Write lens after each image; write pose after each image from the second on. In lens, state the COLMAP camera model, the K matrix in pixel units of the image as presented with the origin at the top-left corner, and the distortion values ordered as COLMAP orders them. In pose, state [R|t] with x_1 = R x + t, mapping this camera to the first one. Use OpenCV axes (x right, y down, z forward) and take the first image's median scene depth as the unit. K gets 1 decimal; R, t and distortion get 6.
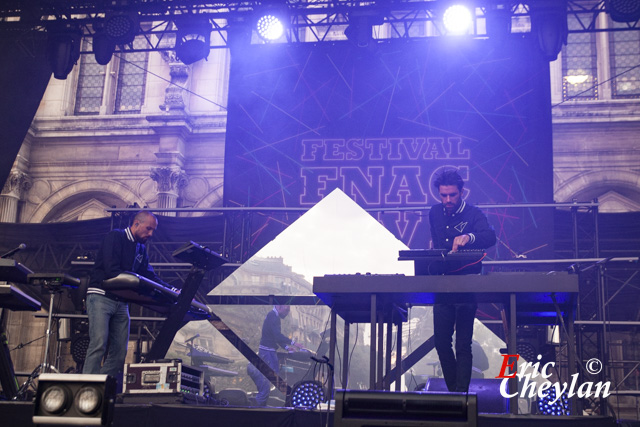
lens RADIAL K [[891.3, 0, 319.7], [0, 891.3, 214.4], [0, 0, 1]] dist [-0.143278, 0.000000]
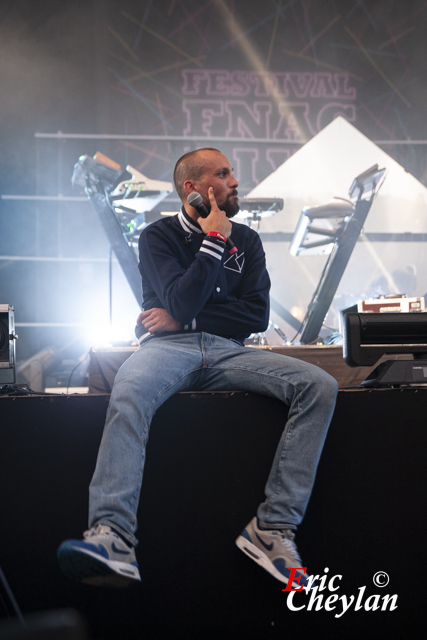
lens RADIAL K [[866.0, 0, 220.1], [0, 866.0, 321.6], [0, 0, 1]] dist [0.047598, 0.000000]
pose [[0.959350, -0.034477, 0.280107, -0.259517], [-0.017255, 0.983487, 0.180153, 0.011930], [-0.281692, -0.177663, 0.942913, 0.073042]]
